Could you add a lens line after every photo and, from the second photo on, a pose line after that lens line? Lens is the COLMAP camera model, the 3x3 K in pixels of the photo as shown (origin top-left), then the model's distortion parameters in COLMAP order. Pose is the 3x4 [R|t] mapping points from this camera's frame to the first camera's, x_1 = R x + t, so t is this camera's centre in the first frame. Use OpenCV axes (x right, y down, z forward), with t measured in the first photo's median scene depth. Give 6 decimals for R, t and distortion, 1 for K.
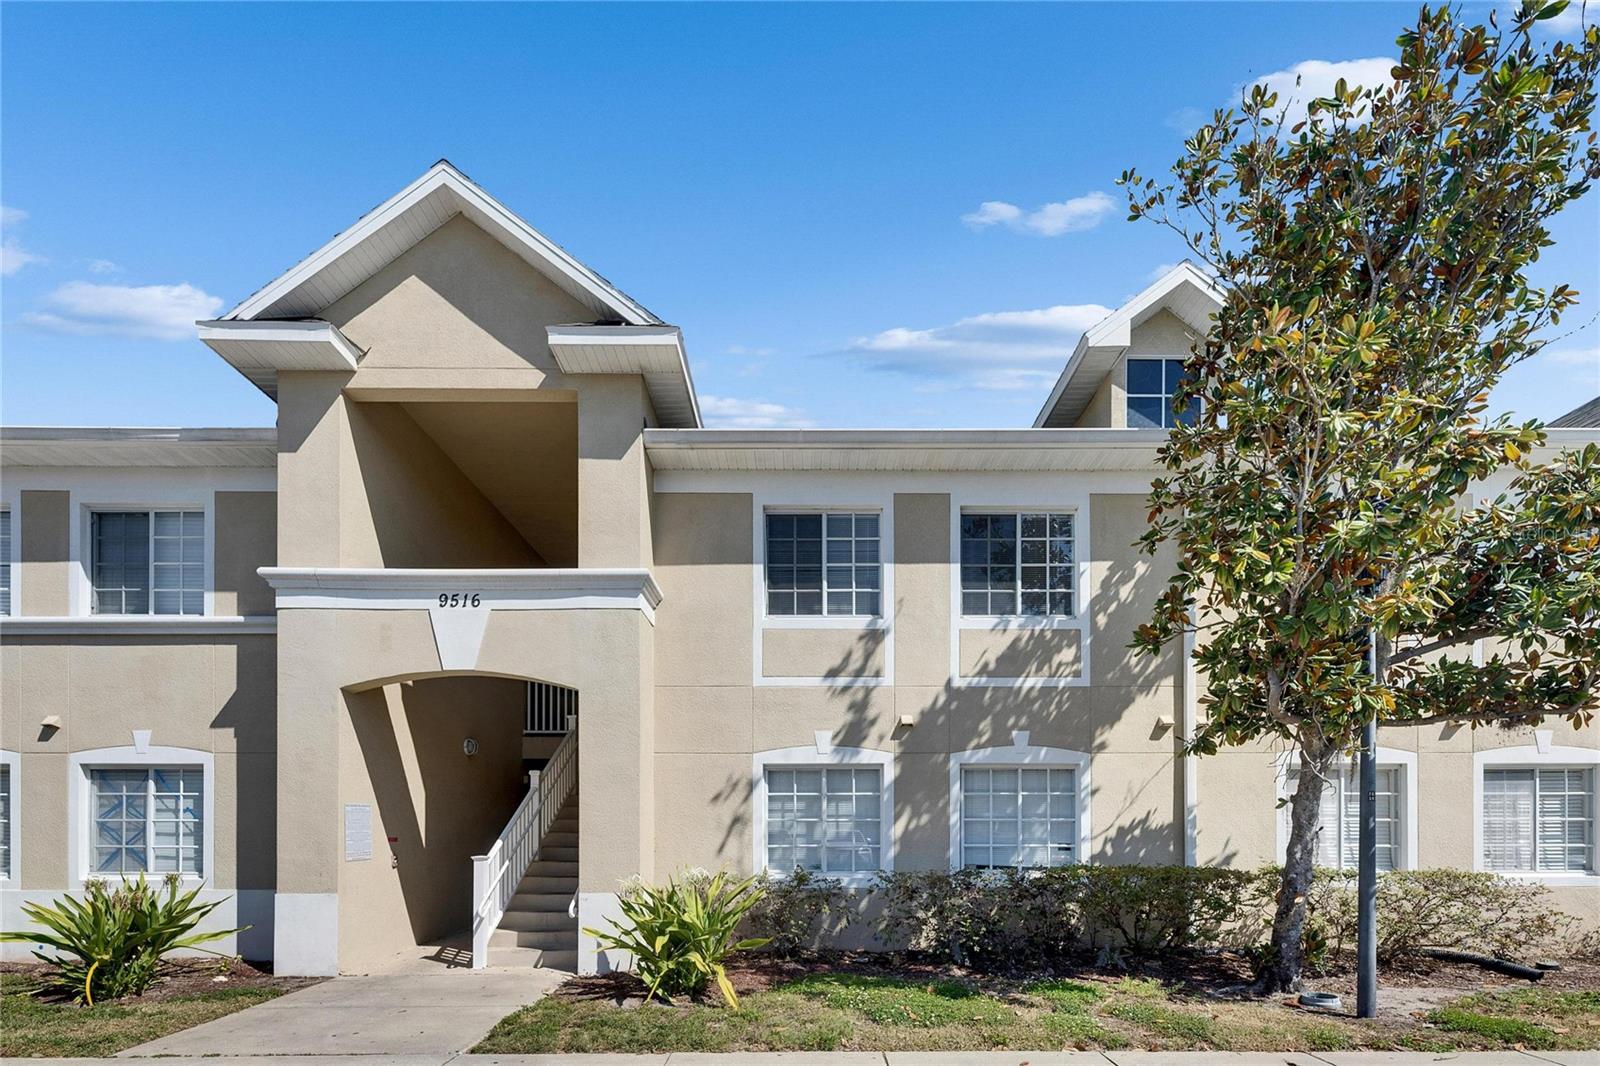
lens RADIAL K [[505.5, 0, 800.1], [0, 505.5, 633.0], [0, 0, 1]] dist [0.003707, -0.000131]
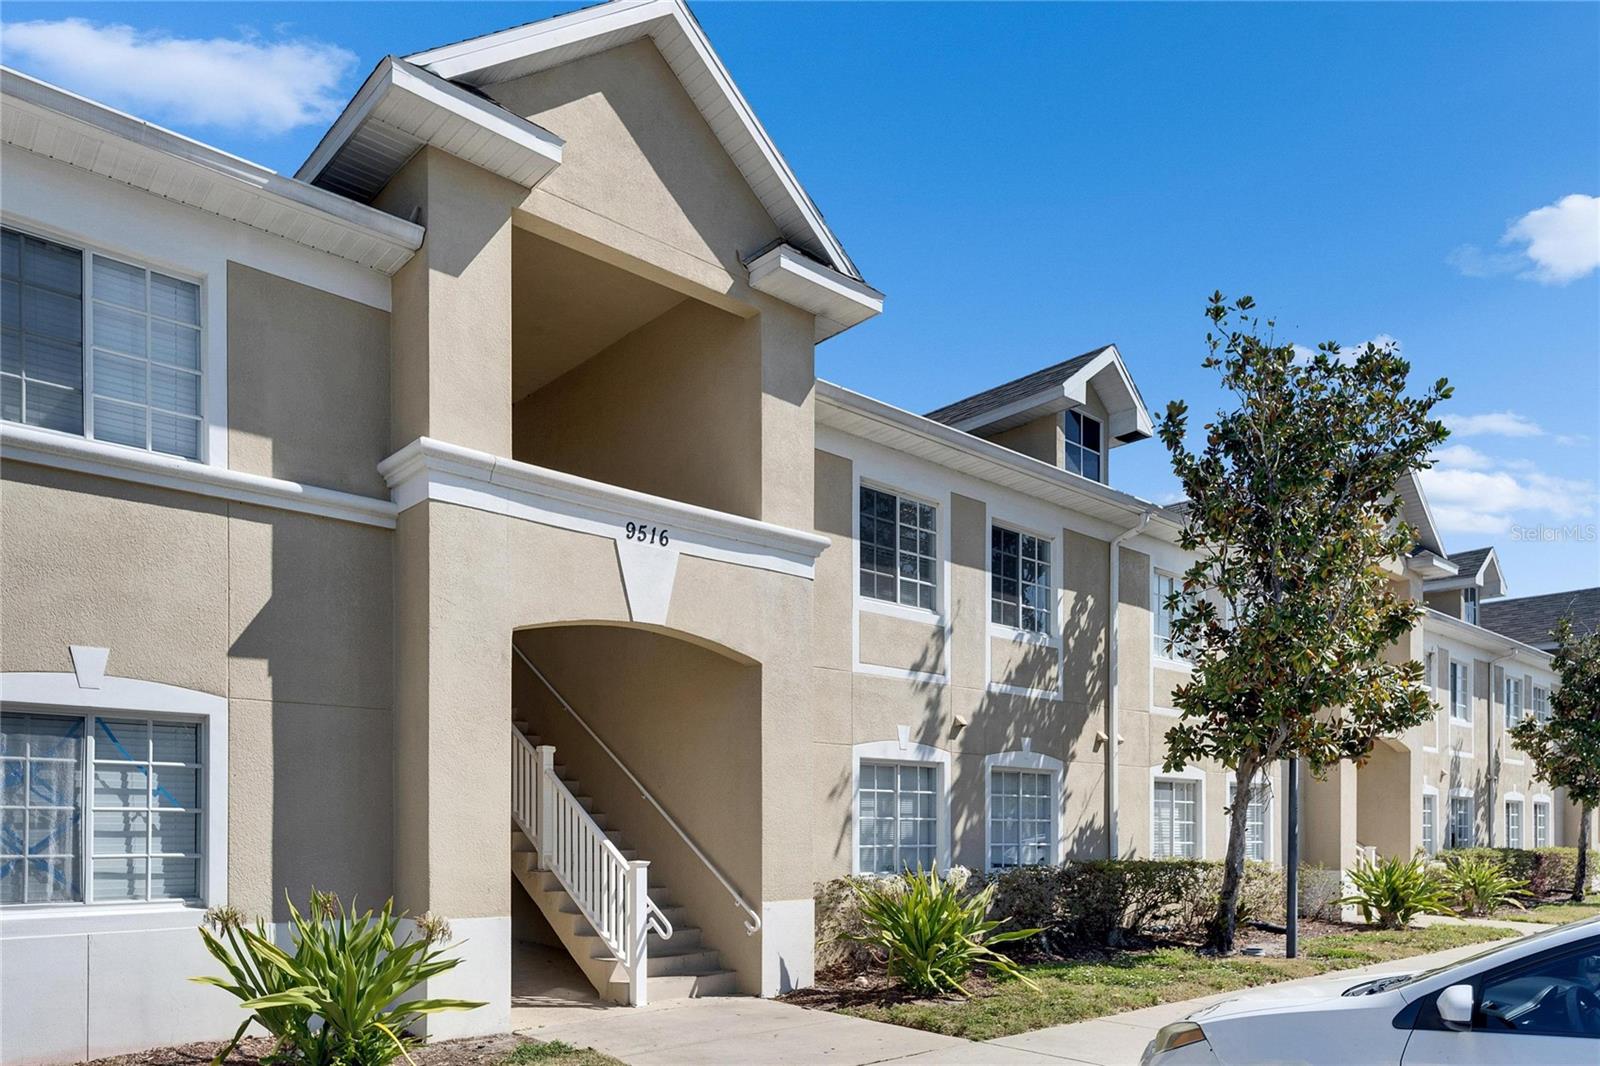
lens RADIAL K [[642.0, 0, 805.9], [0, 642.0, 538.6], [0, 0, 1]] dist [0.006139, -0.004054]
pose [[0.864280, 0.209697, 0.457218, -0.761201], [-0.186111, 0.977765, -0.096633, -0.005433], [-0.467315, -0.001575, 0.884089, -0.009204]]
